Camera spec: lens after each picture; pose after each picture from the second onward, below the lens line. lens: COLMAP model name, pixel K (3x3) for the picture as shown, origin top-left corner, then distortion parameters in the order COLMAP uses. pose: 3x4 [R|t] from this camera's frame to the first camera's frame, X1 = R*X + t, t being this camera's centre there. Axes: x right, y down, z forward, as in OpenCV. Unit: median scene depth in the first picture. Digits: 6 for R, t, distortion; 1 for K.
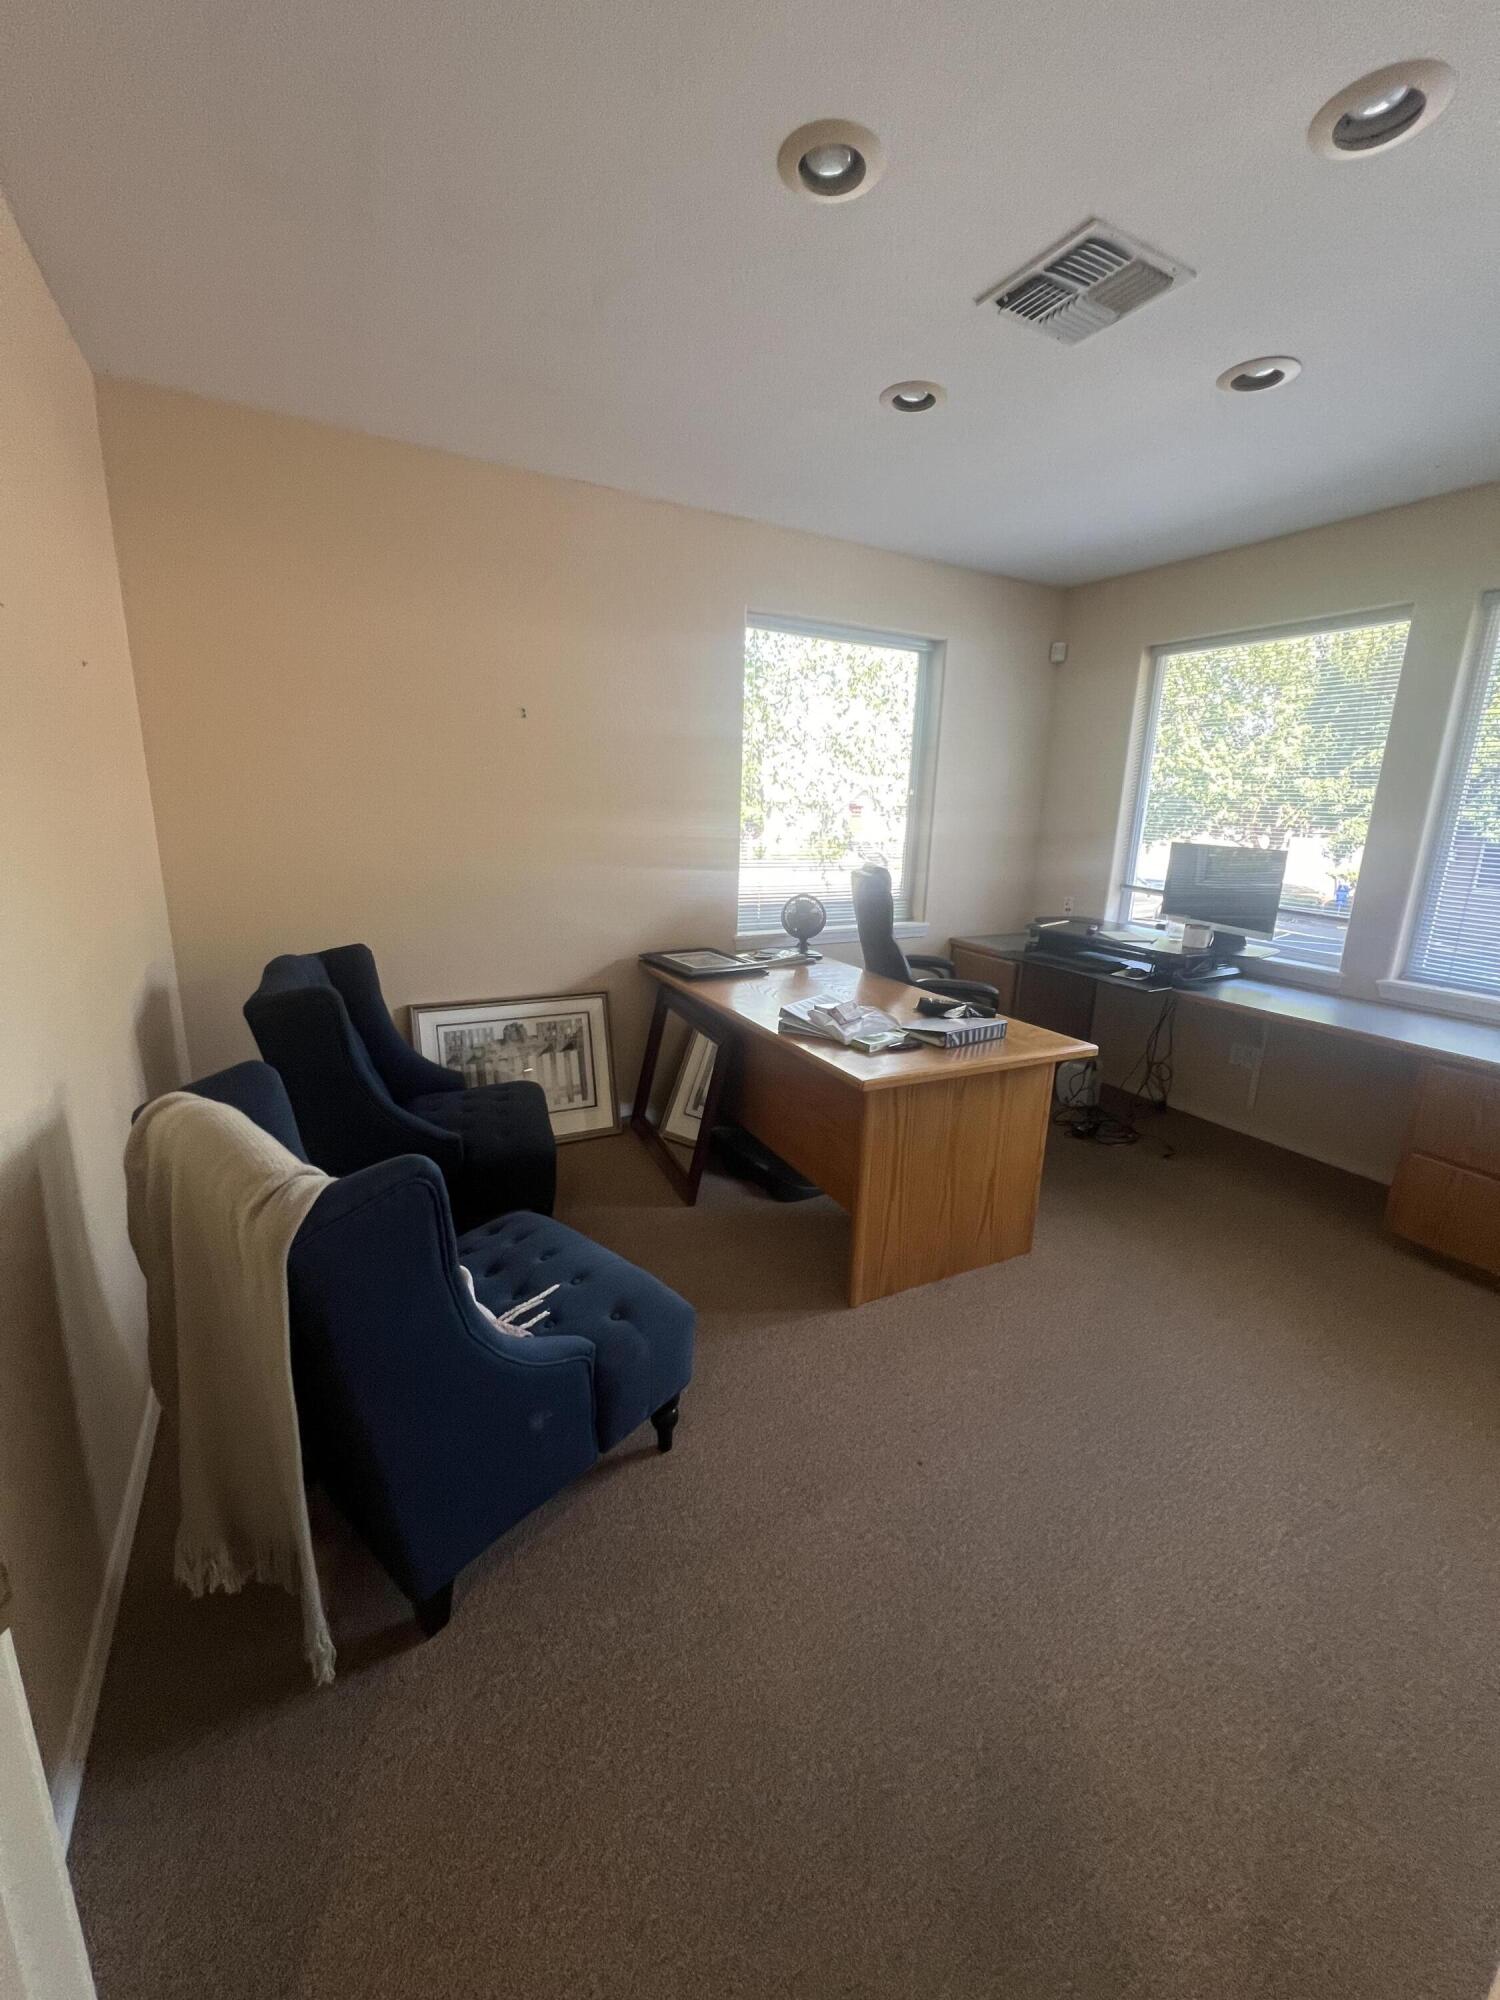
lens RADIAL K [[801.6, 0, 748.7], [0, 801.6, 999.3], [0, 0, 1]] dist [-0.000203, 0.000027]
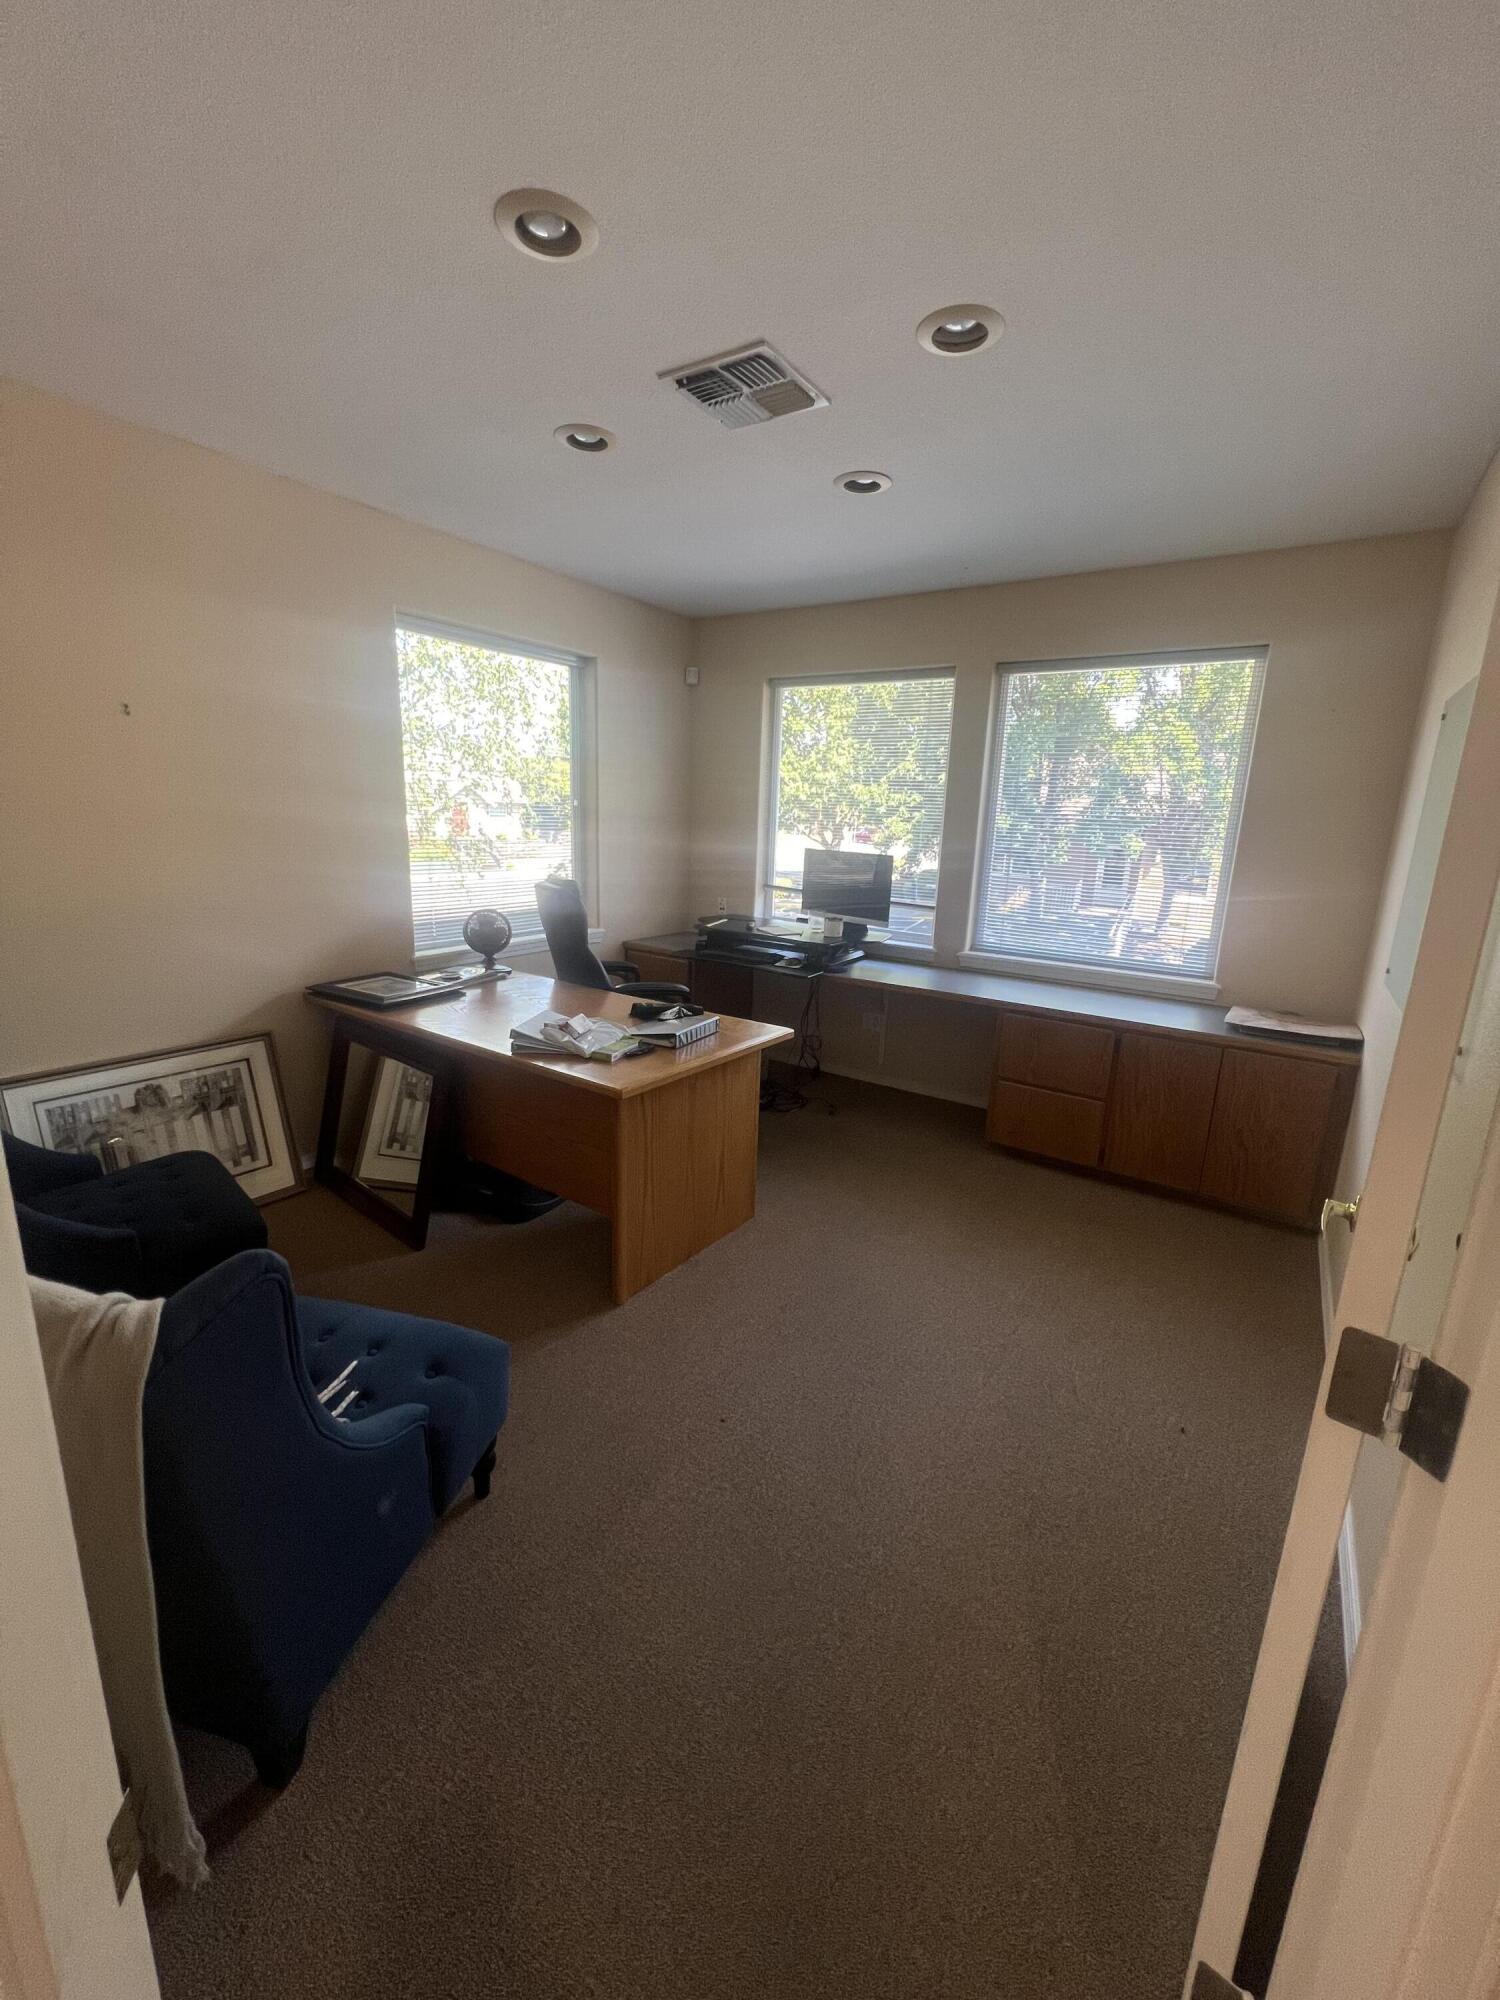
lens RADIAL K [[801.6, 0, 756.1], [0, 801.6, 999.7], [0, 0, 1]] dist [-0.000203, 0.000027]
pose [[0.888031, -0.102816, 0.448141, -0.112406], [0.101072, 0.994488, 0.027879, -0.019442], [-0.448538, 0.020537, 0.893528, -0.019571]]
